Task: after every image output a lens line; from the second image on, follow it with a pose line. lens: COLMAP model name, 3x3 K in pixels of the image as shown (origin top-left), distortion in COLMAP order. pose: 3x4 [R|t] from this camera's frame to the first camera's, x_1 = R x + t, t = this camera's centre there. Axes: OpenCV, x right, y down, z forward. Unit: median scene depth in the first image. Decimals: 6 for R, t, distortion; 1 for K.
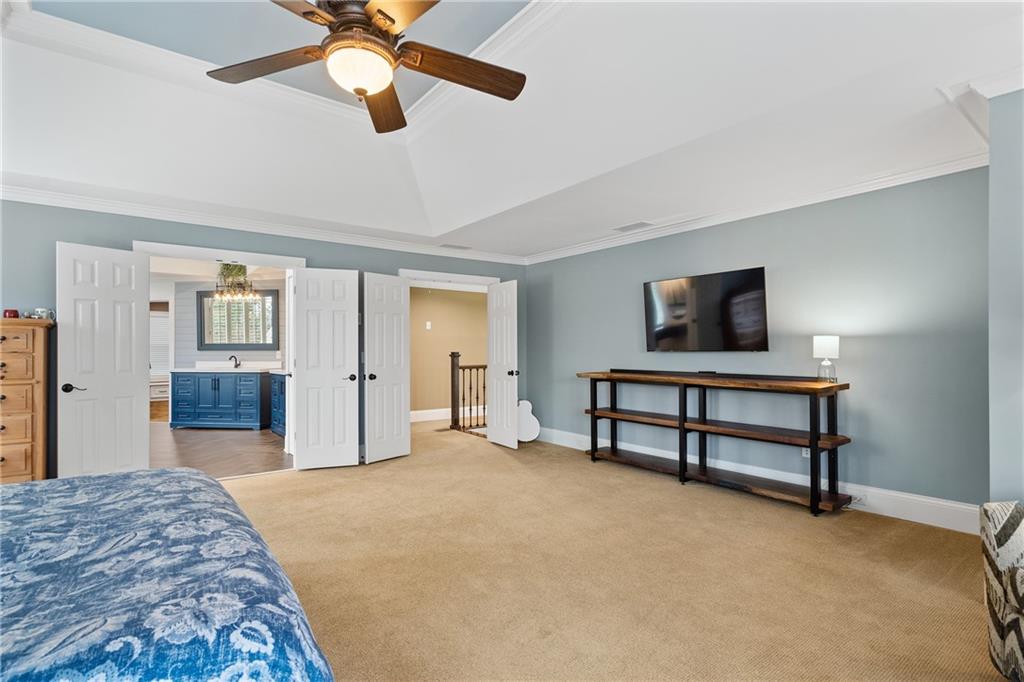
lens RADIAL K [[495.9, 0, 512.3], [0, 495.9, 347.9], [0, 0, 1]] dist [0.000477, 0.000063]
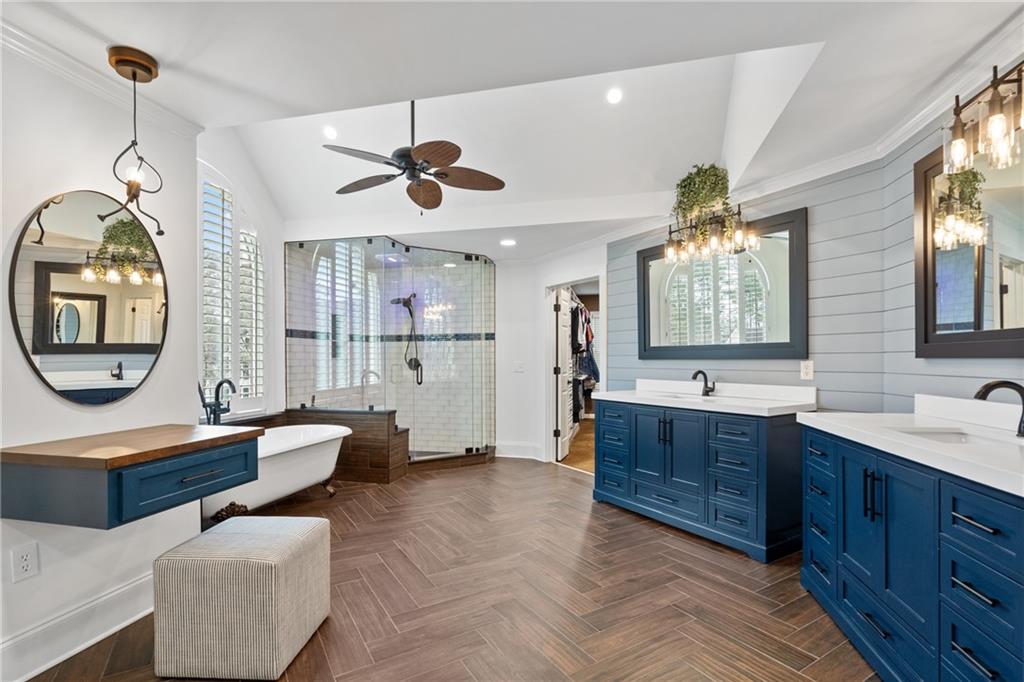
lens RADIAL K [[470.3, 0, 509.2], [0, 470.3, 357.0], [0, 0, 1]] dist [0.000331, 0.000313]
pose [[0.627645, -0.000879, -0.778499, -0.325379], [-0.000179, 0.999999, -0.001273, 0.003317], [0.778500, 0.000939, 0.627644, 0.571519]]
